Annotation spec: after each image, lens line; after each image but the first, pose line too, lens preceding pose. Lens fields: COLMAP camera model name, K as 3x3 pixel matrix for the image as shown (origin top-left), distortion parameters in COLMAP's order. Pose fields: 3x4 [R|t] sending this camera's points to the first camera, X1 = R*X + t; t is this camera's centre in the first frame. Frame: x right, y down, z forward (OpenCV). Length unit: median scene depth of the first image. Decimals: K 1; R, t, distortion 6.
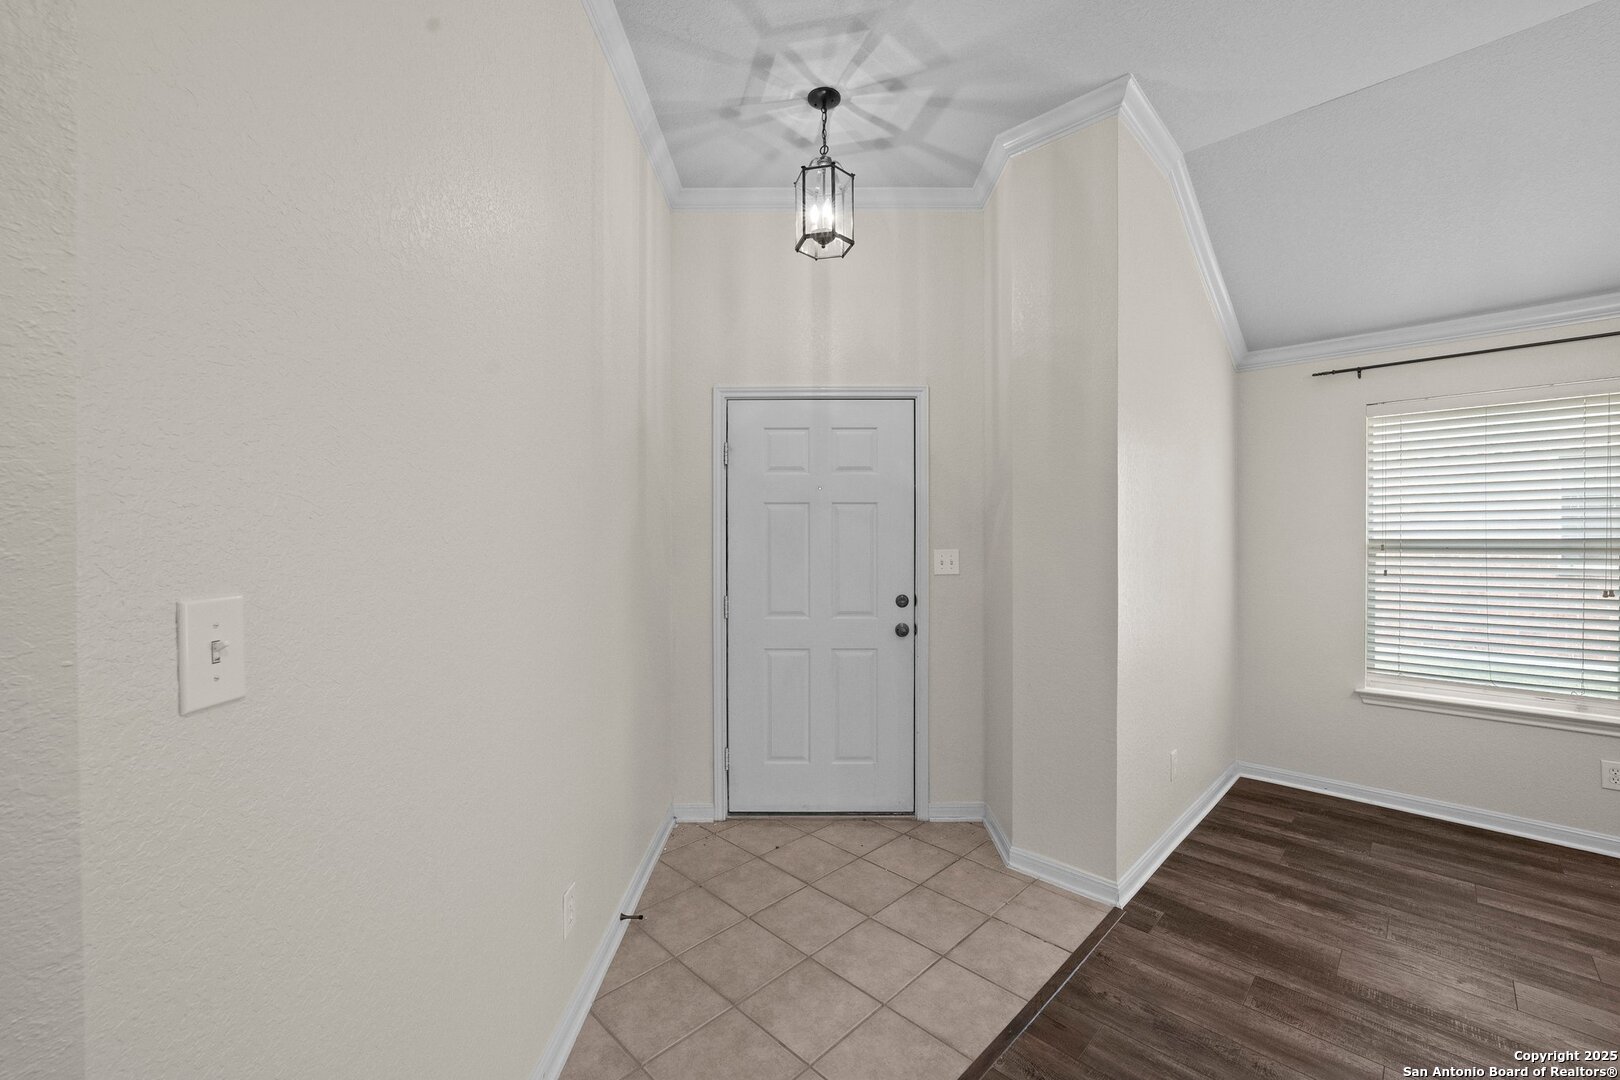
lens RADIAL K [[650.8, 0, 810.3], [0, 650.8, 538.8], [0, 0, 1]] dist [-0.020257, 0.004713]
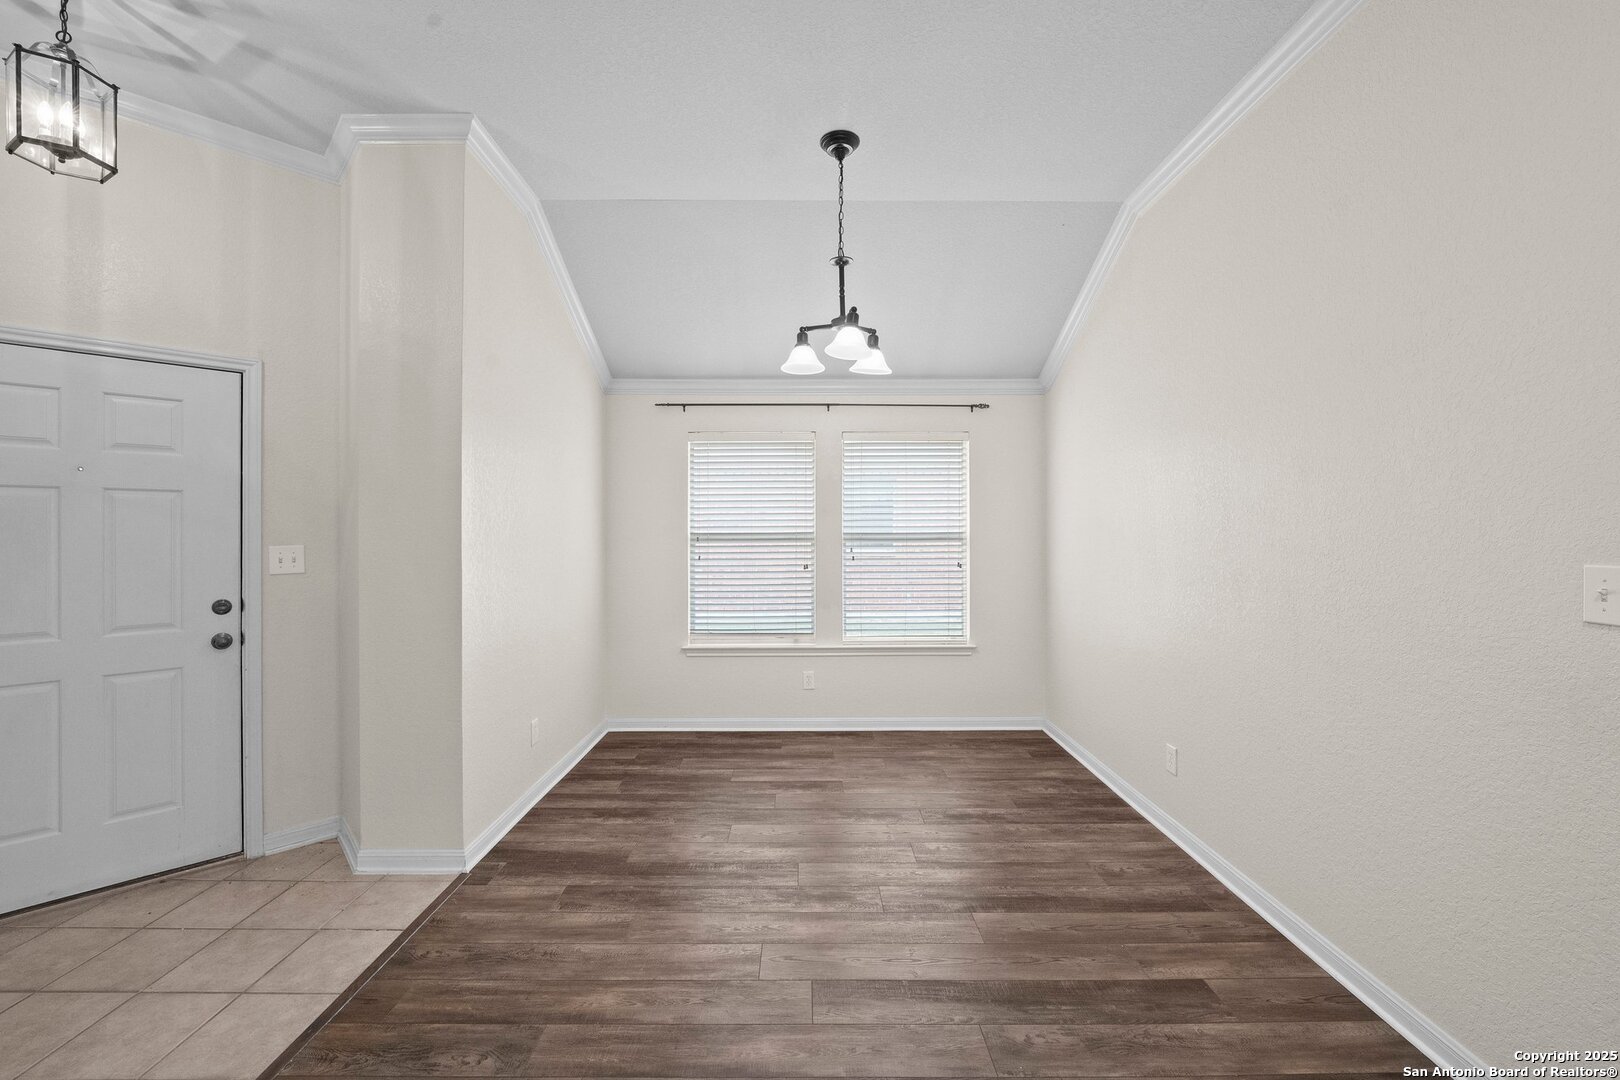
lens RADIAL K [[650.8, 0, 806.9], [0, 650.8, 529.3], [0, 0, 1]] dist [-0.020257, 0.004713]
pose [[0.706882, 0.001493, 0.707329, 0.098813], [0.003148, 0.999981, -0.005257, 0.000370], [-0.707324, 0.005942, 0.706864, -0.154084]]
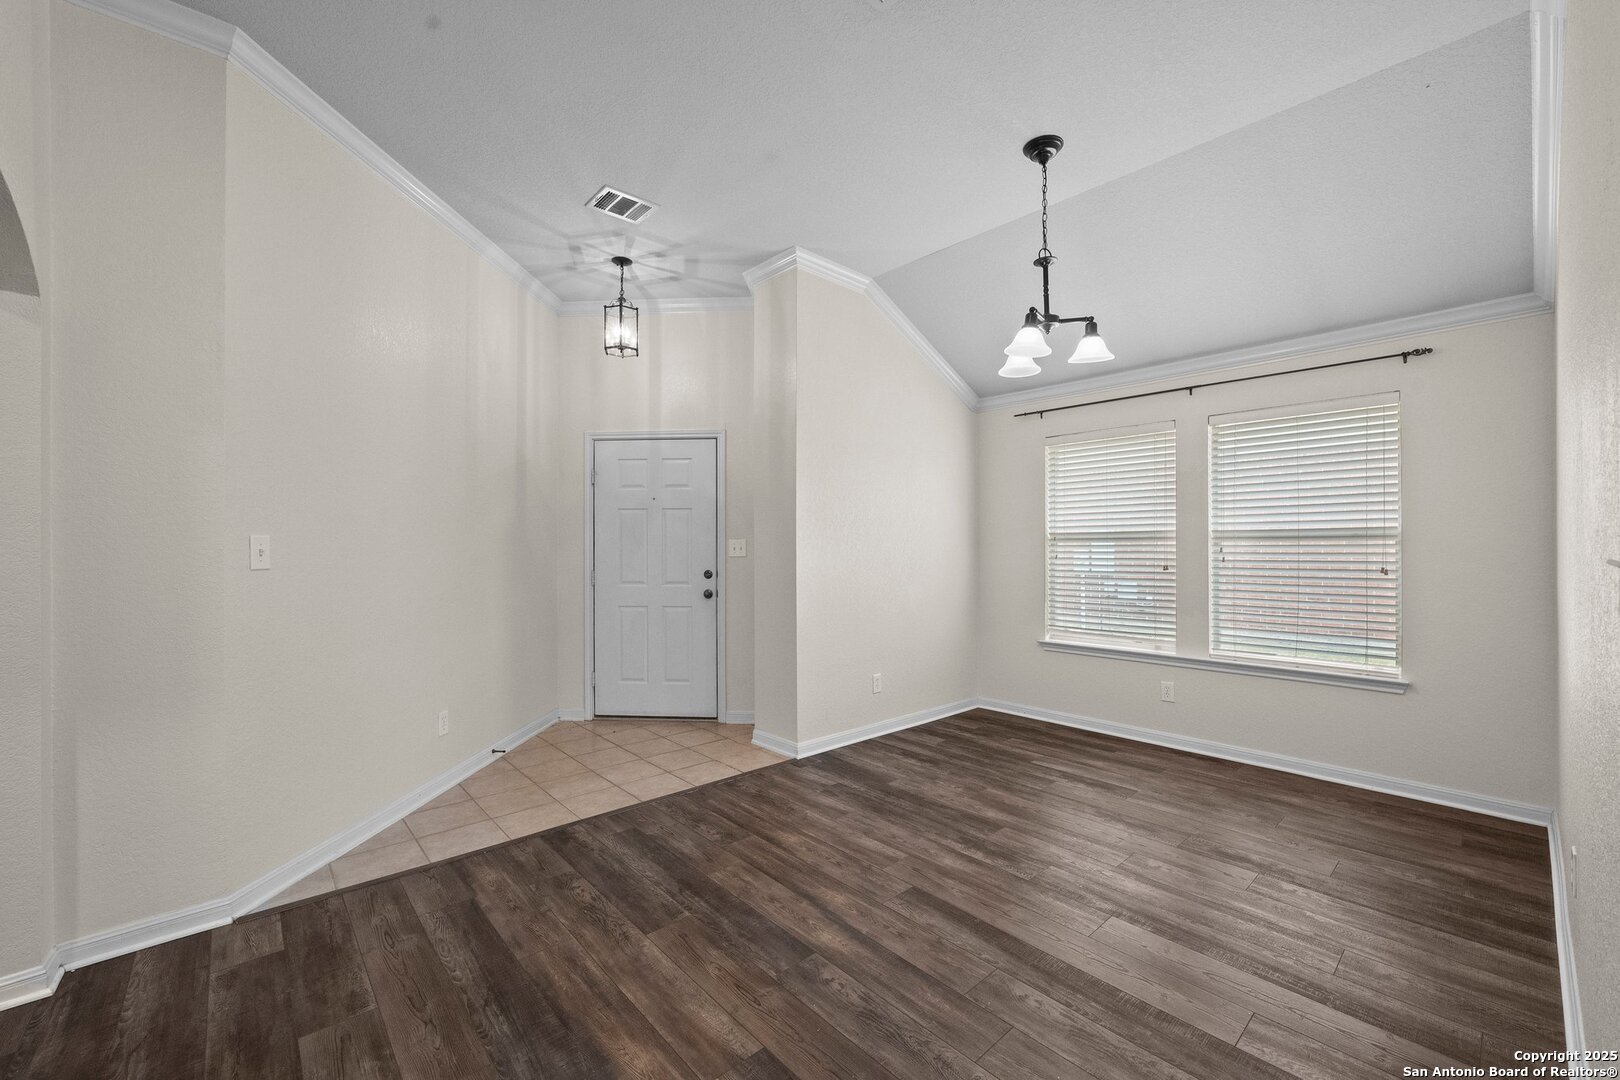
lens RADIAL K [[650.8, 0, 811.0], [0, 650.8, 544.3], [0, 0, 1]] dist [-0.020257, 0.004713]
pose [[0.998334, -0.000352, -0.057695, 0.516811], [0.000077, 0.999989, -0.004769, 0.038019], [0.057696, 0.004757, 0.998323, -0.528623]]
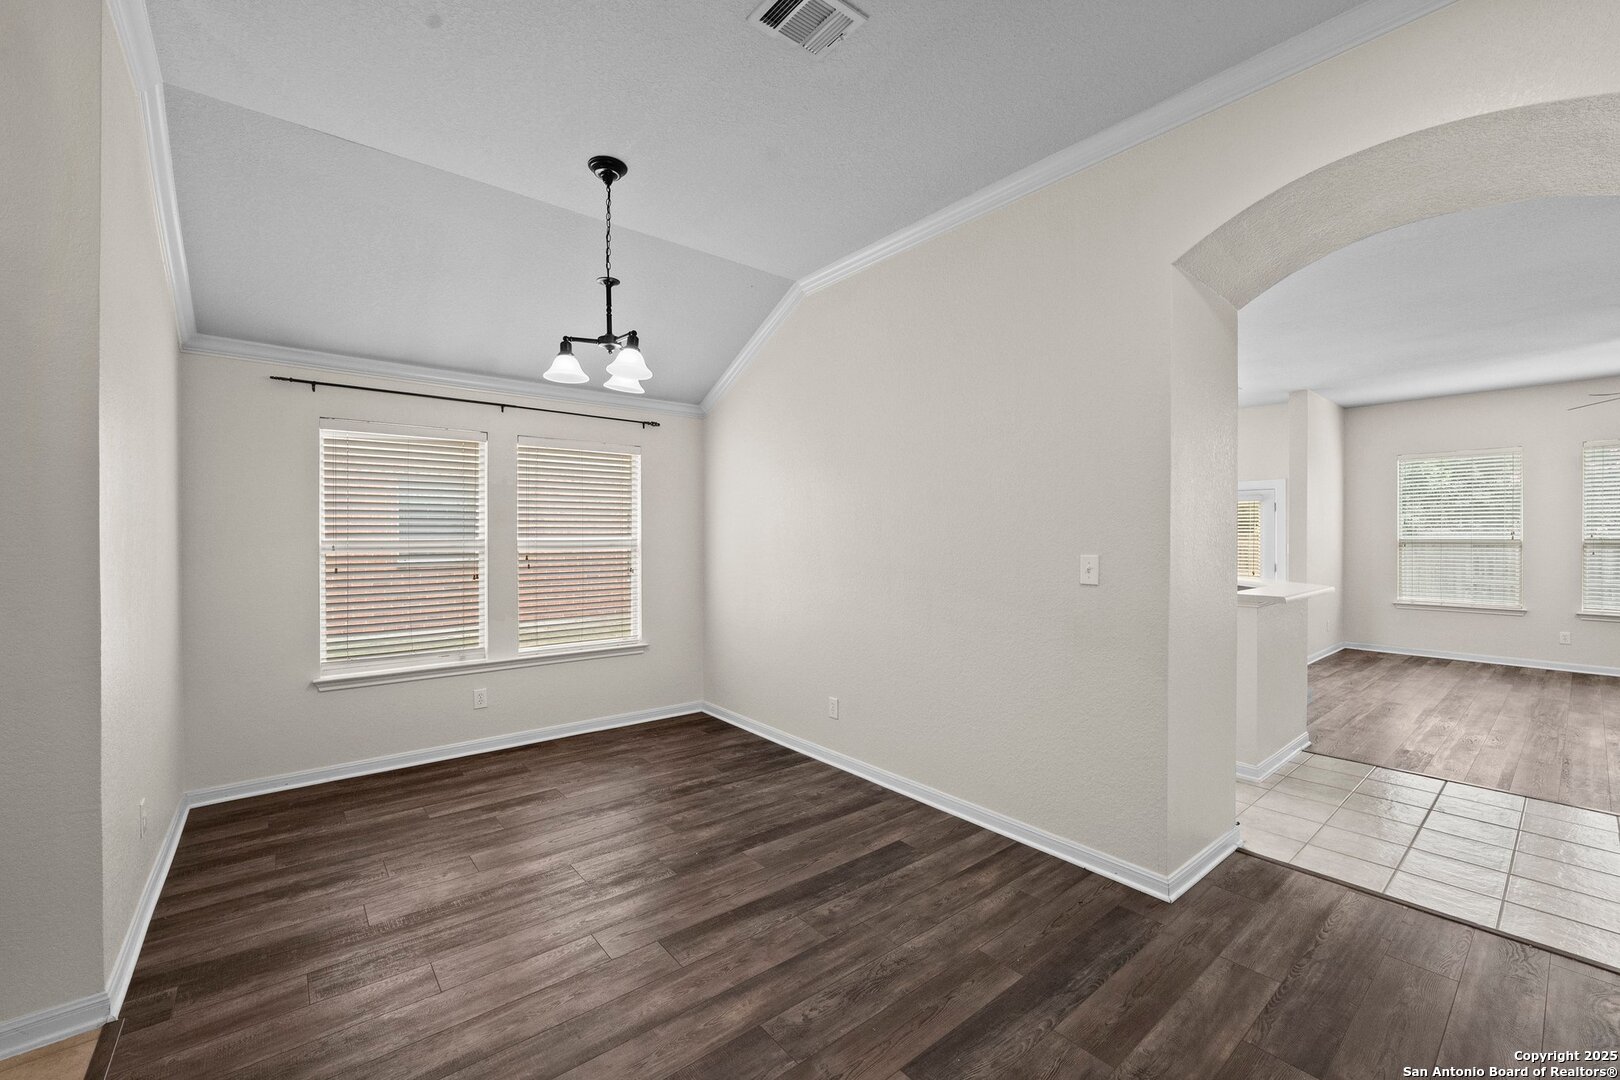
lens RADIAL K [[650.8, 0, 806.9], [0, 650.8, 541.8], [0, 0, 1]] dist [-0.020257, 0.004713]
pose [[0.102657, -0.004888, 0.994705, -0.160564], [0.003513, 0.999983, 0.004551, 0.000097], [-0.994711, 0.003027, 0.102672, 0.080913]]
